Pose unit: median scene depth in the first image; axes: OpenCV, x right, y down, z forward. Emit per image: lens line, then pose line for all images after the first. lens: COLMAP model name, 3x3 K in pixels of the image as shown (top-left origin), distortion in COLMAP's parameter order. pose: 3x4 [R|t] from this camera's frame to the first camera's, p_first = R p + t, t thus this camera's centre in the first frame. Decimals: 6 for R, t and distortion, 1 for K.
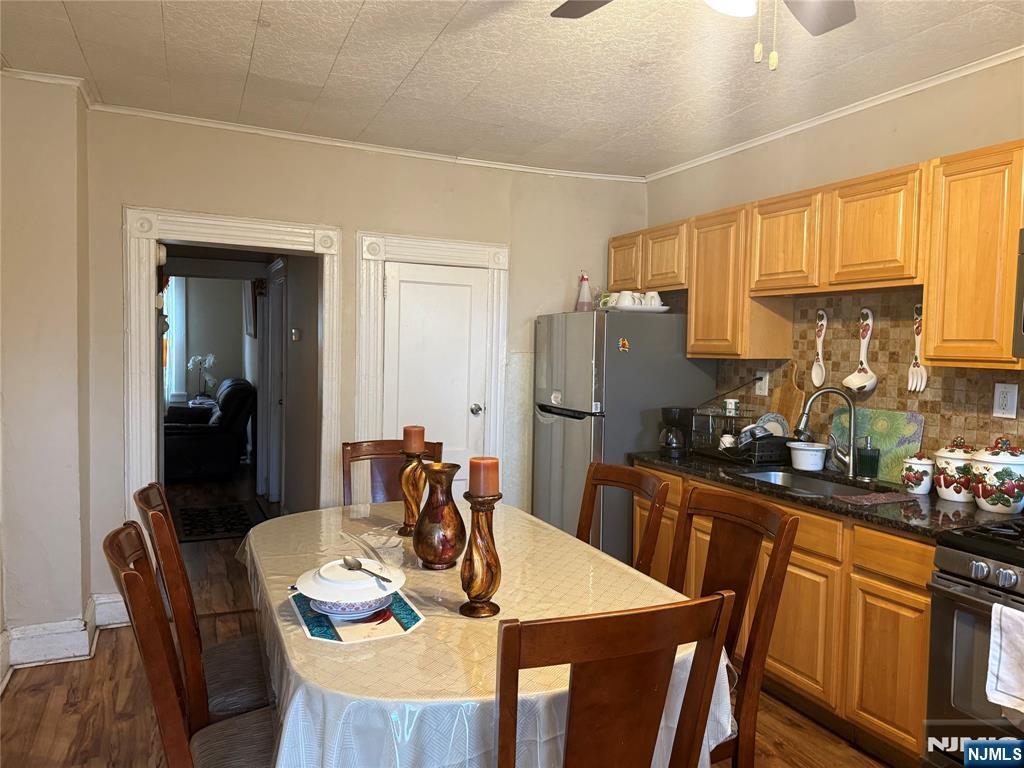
lens RADIAL K [[720.1, 0, 516.0], [0, 720.1, 382.4], [0, 0, 1]] dist [0.026860, -0.000686]
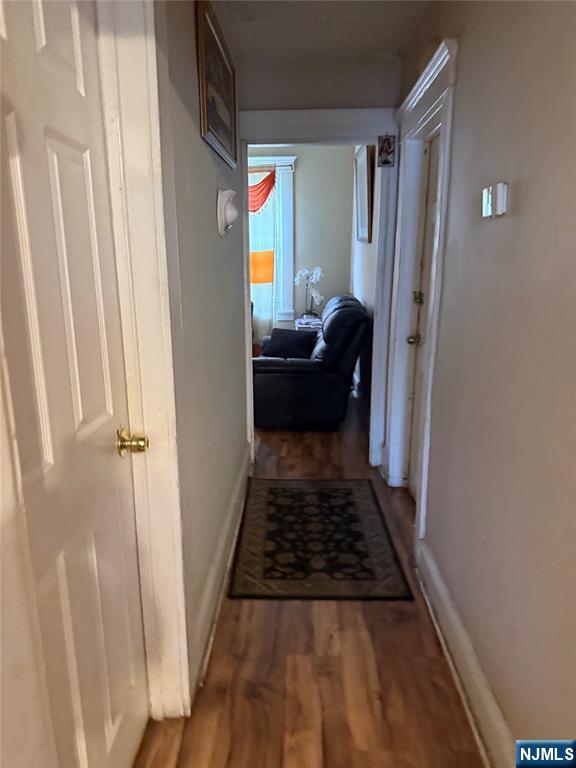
lens RADIAL K [[540.1, 0, 289.3], [0, 540.1, 387.7], [0, 0, 1]] dist [0.026860, -0.000686]
pose [[0.893669, 0.079681, -0.441595, -0.183556], [-0.001123, 0.984502, 0.175370, -0.012197], [0.448724, -0.156227, 0.879909, 0.466237]]
